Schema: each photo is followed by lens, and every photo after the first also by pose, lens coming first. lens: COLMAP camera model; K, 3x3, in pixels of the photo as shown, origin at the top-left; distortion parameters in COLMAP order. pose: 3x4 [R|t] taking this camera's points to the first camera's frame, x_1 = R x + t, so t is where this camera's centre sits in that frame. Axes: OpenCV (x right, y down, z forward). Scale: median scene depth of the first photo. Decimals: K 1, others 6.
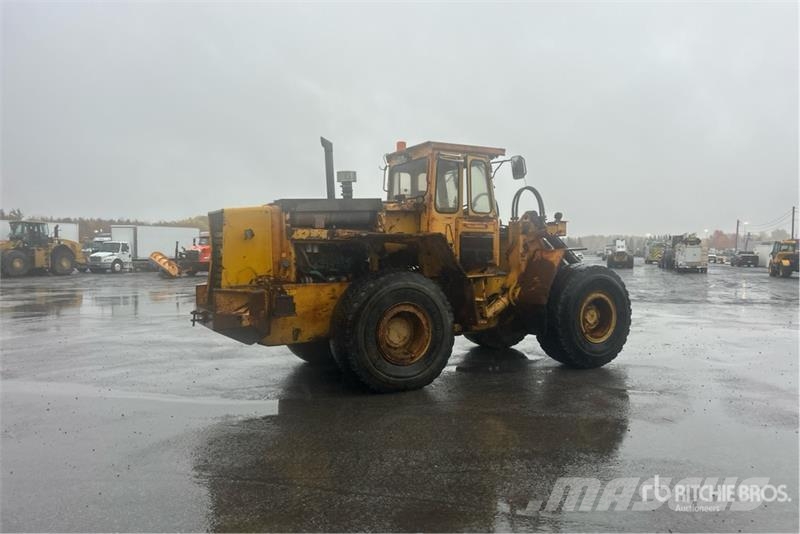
lens RADIAL K [[606.8, 0, 410.1], [0, 606.8, 260.9], [0, 0, 1]] dist [0.100439, -0.105680]
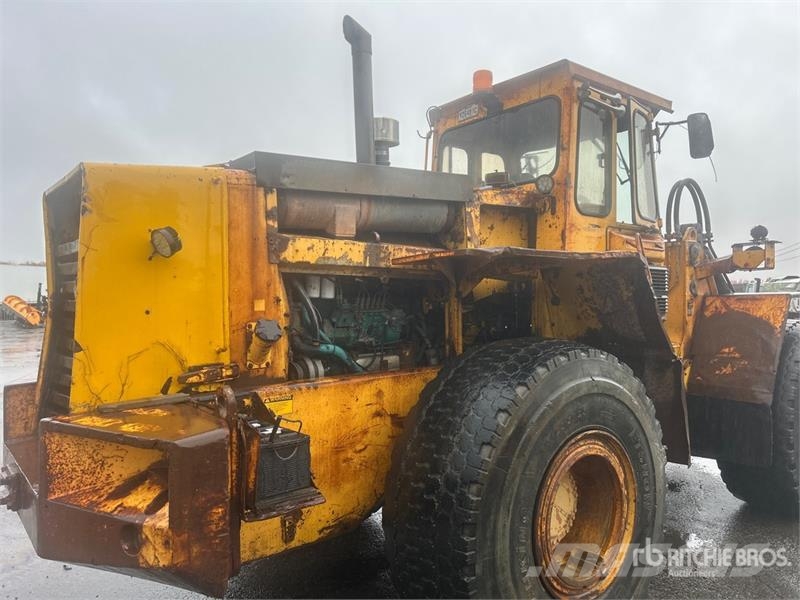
lens RADIAL K [[607.3, 0, 400.3], [0, 607.3, 279.9], [0, 0, 1]] dist [0.086568, -0.147299]
pose [[0.987646, 0.008152, 0.156487, -0.167871], [-0.001590, 0.999116, -0.042014, -0.009202], [-0.156691, 0.041246, 0.986786, 0.579564]]
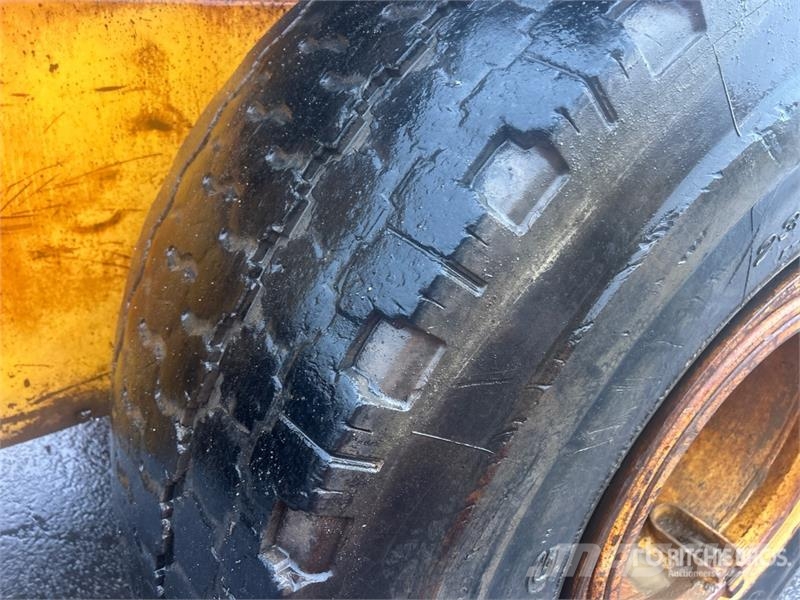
lens RADIAL K [[599.7, 0, 406.7], [0, 599.7, 297.4], [0, 0, 1]] dist [0.081743, -0.089996]
pose [[0.994587, 0.013395, 0.103041, -0.082360], [-0.056342, 0.902740, 0.426481, 0.034750], [-0.087306, -0.429978, 0.898608, 0.828420]]
